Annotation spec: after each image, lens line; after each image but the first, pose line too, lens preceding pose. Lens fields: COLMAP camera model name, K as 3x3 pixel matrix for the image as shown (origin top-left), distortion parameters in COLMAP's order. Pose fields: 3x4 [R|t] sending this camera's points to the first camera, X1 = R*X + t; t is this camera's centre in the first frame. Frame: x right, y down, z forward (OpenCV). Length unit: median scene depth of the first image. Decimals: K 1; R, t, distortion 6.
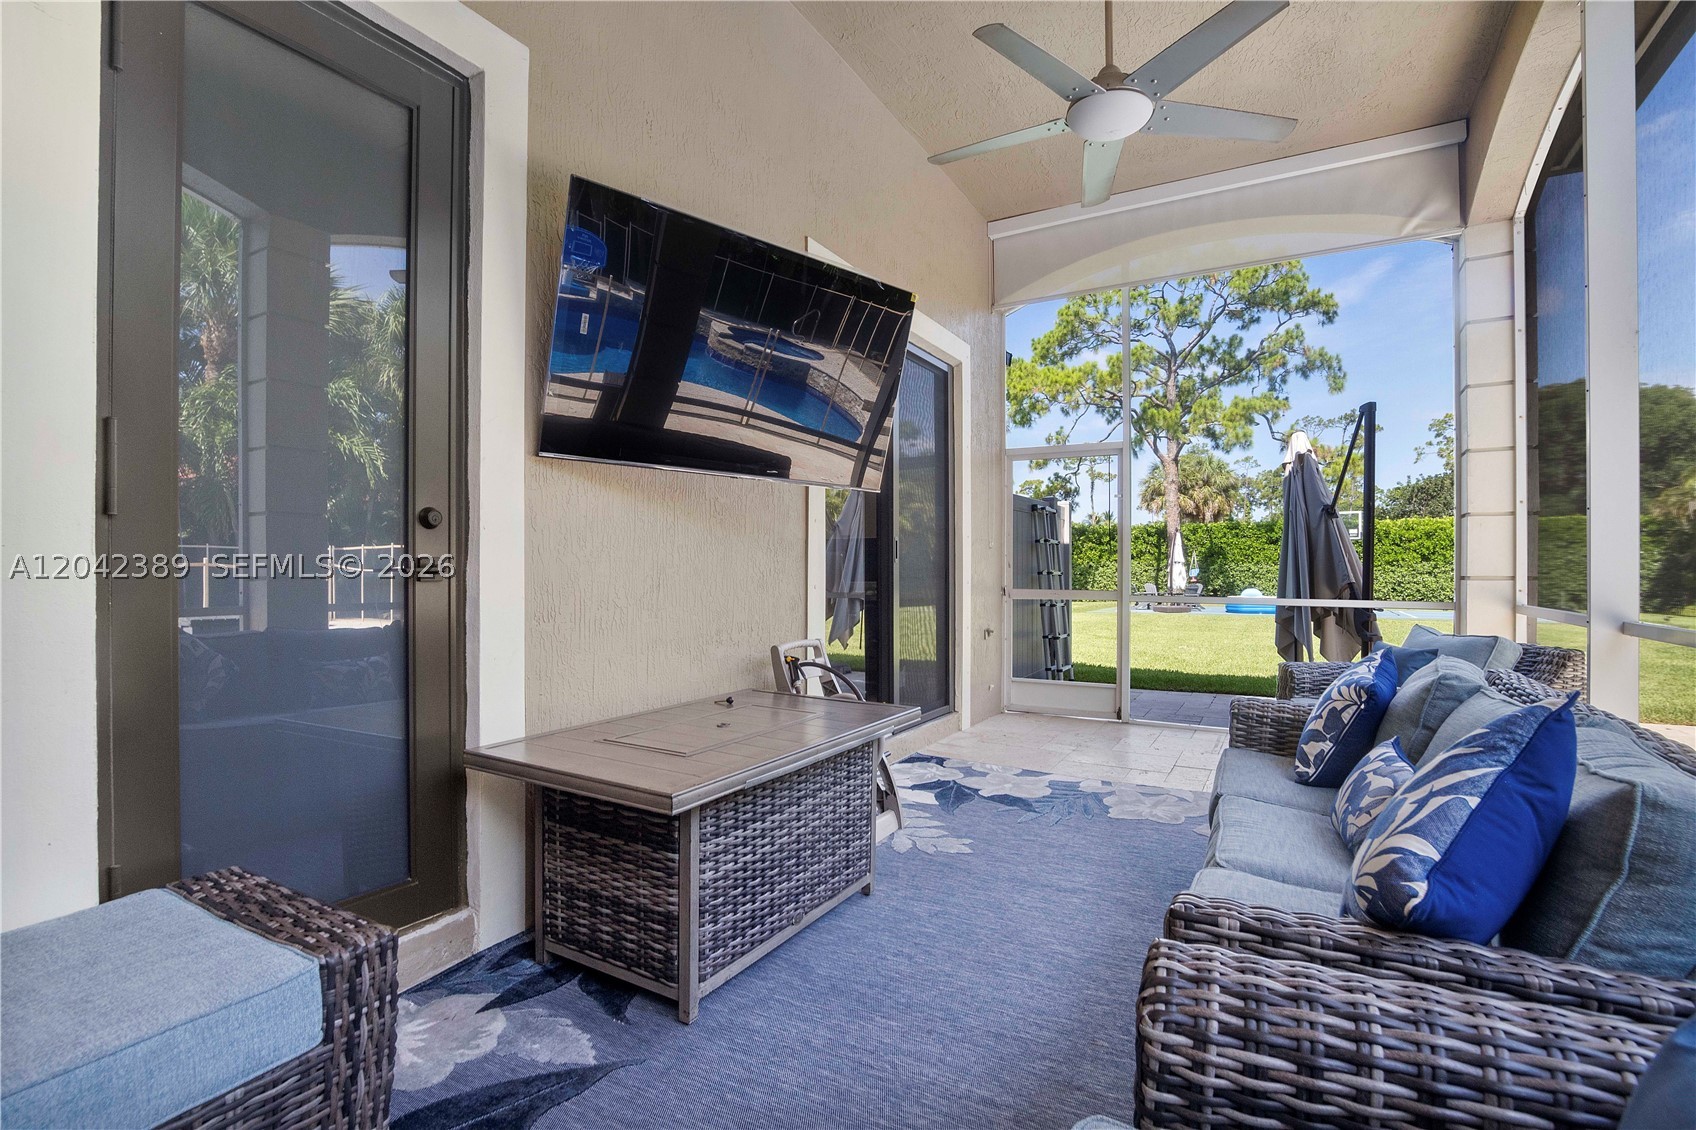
lens RADIAL K [[797.7, 0, 864.7], [0, 797.7, 567.9], [0, 0, 1]] dist [-0.034960, 0.008266]
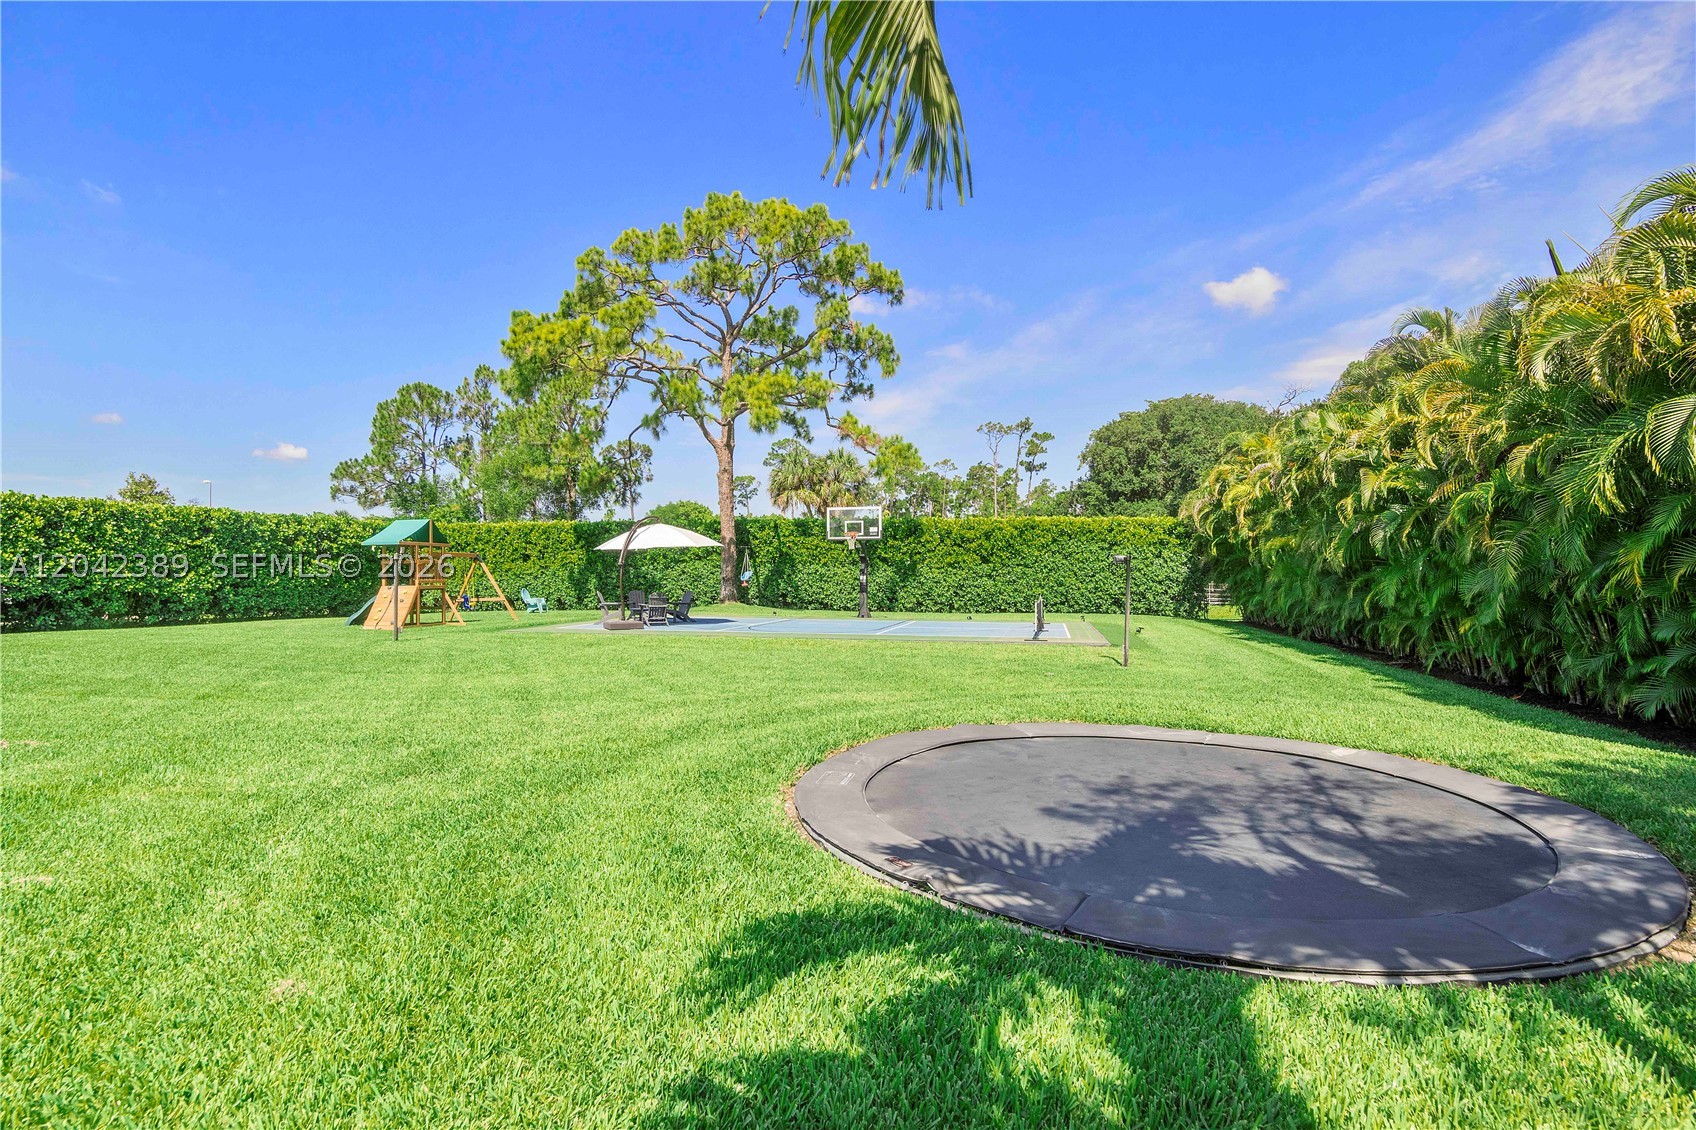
lens RADIAL K [[797.7, 0, 853.1], [0, 797.7, 559.2], [0, 0, 1]] dist [-0.034960, 0.008266]
pose [[0.957774, 0.003095, 0.287505, 0.275954], [-0.000971, 0.999971, -0.007528, -0.005630], [-0.287520, 0.006931, 0.957749, 0.127680]]
